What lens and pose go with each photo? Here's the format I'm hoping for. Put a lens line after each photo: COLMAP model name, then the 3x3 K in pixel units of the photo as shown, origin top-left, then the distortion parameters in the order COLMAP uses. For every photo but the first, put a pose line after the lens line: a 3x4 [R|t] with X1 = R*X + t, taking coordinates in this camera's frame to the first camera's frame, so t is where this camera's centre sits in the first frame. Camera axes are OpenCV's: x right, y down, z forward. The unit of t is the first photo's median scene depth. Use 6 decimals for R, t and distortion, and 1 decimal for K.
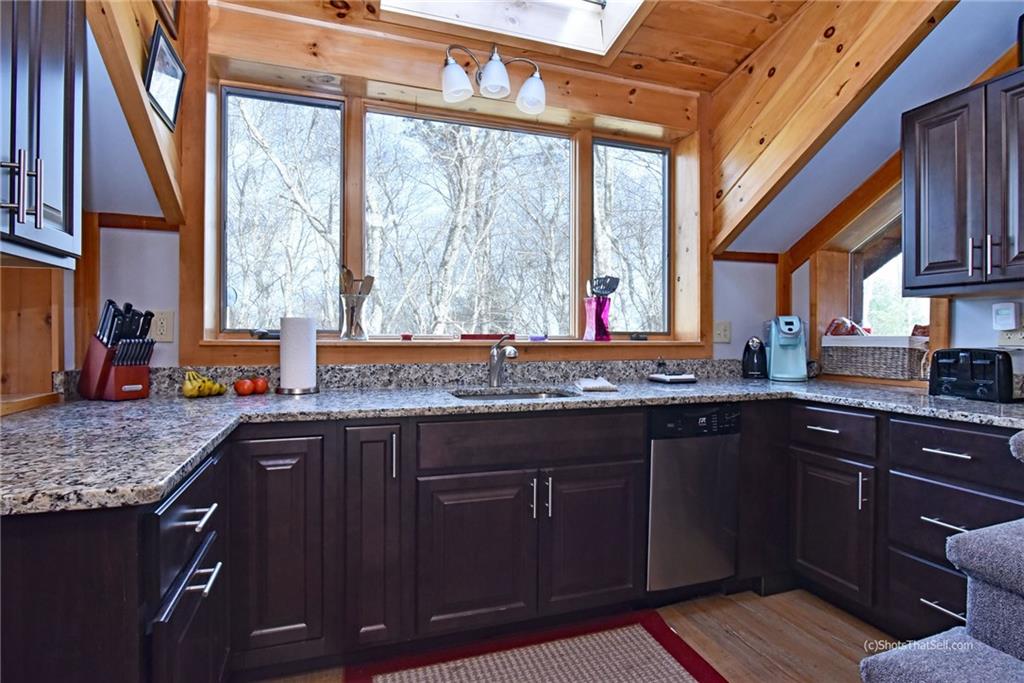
lens RADIAL K [[505.7, 0, 510.4], [0, 505.7, 341.3], [0, 0, 1]] dist [-0.006272, -0.001442]
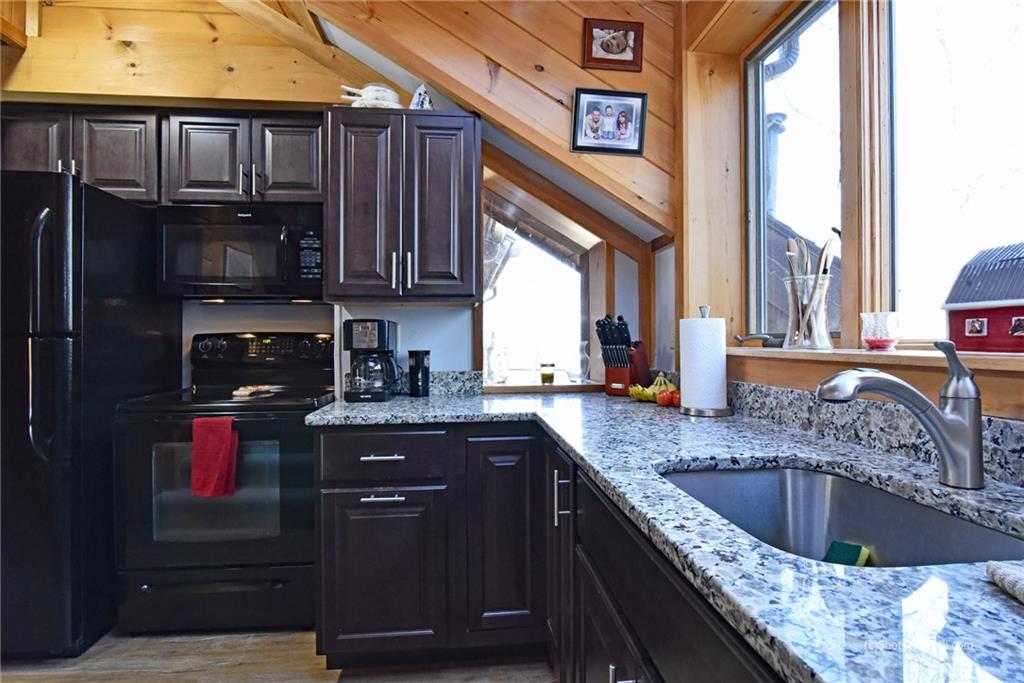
lens RADIAL K [[528.6, 0, 513.5], [0, 528.6, 339.2], [0, 0, 1]] dist [-0.000323, 0.000034]
pose [[-0.228932, -0.003523, -0.973436, 0.409685], [0.005890, 0.999970, -0.005004, -0.012261], [0.973425, -0.006880, -0.228904, 0.812916]]
